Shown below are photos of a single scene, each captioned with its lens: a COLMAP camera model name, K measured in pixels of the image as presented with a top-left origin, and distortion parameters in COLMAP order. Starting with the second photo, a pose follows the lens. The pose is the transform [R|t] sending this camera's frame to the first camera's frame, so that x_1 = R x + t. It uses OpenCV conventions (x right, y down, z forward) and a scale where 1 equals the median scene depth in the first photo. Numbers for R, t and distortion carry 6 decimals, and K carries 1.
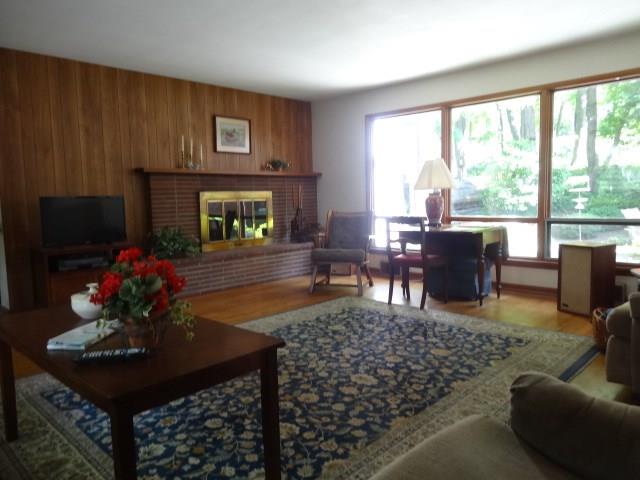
lens RADIAL K [[470.5, 0, 321.5], [0, 470.5, 241.8], [0, 0, 1]] dist [-0.007661, -0.002521]
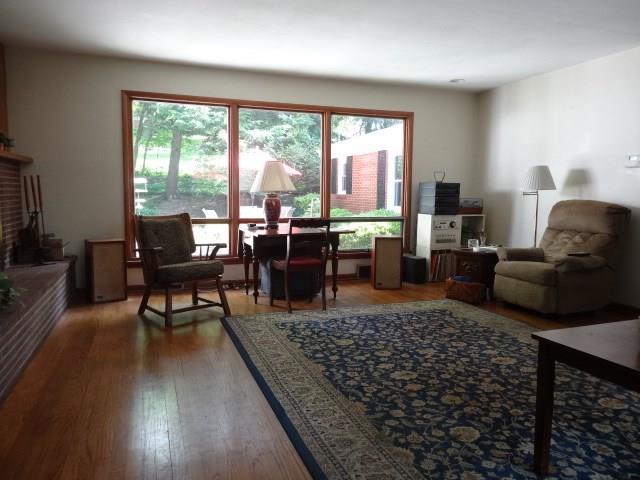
lens RADIAL K [[470.5, 0, 321.5], [0, 470.5, 241.8], [0, 0, 1]] dist [-0.007661, -0.002521]
pose [[0.437687, -0.069553, 0.896433, -0.812832], [0.069297, 0.996647, 0.043494, -0.056069], [-0.896453, 0.043083, 0.441040, 0.646622]]
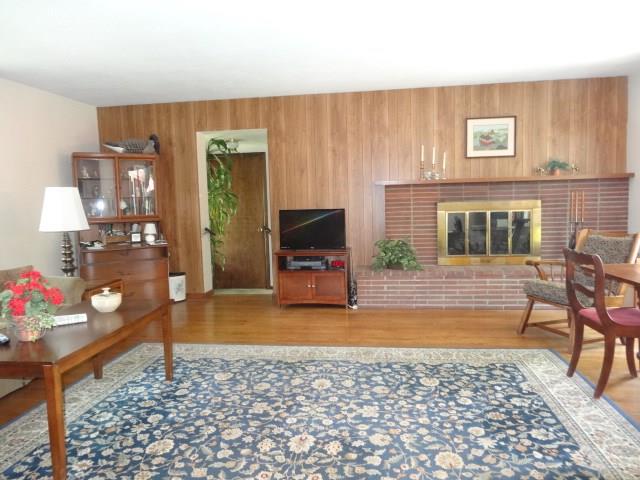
lens RADIAL K [[470.5, 0, 321.5], [0, 470.5, 241.8], [0, 0, 1]] dist [-0.007661, -0.002521]
pose [[0.589224, 0.078036, -0.804192, 0.574088], [-0.062039, 0.996756, 0.051267, -0.092208], [0.805584, 0.019683, 0.592154, 0.371948]]
